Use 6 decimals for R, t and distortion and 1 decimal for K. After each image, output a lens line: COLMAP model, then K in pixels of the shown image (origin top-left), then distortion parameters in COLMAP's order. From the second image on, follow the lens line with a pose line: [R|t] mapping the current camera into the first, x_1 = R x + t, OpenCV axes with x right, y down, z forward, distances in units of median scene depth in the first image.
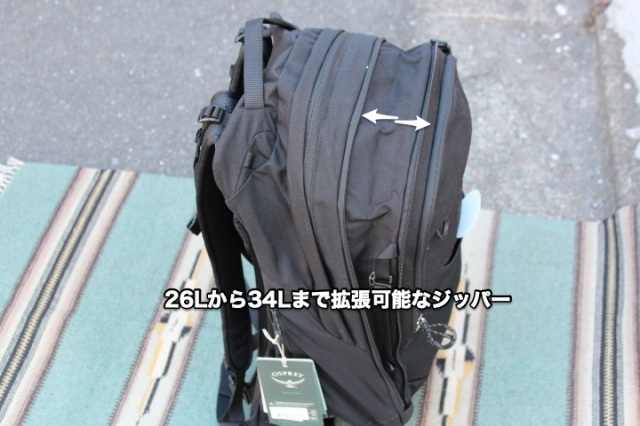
lens RADIAL K [[1061.1, 0, 320.0], [0, 1061.1, 213.0], [0, 0, 1]] dist [-0.024976, 0.097644]
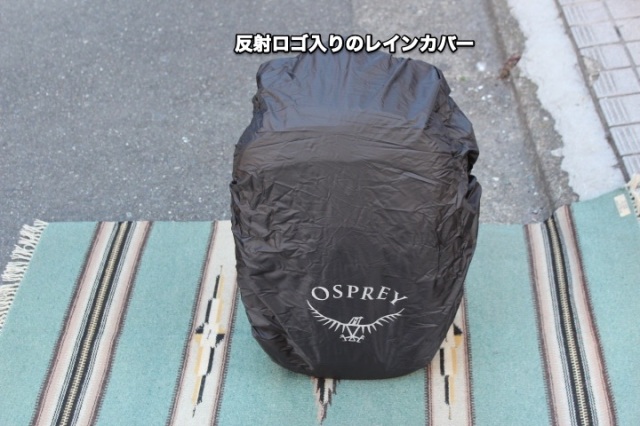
lens RADIAL K [[1061.1, 0, 320.0], [0, 1061.1, 213.0], [0, 0, 1]] dist [-0.024976, 0.097644]
pose [[0.989887, -0.085438, 0.113247, -0.117735], [0.097511, 0.989600, -0.105749, 0.093481], [-0.103035, 0.115722, 0.987923, -0.174113]]
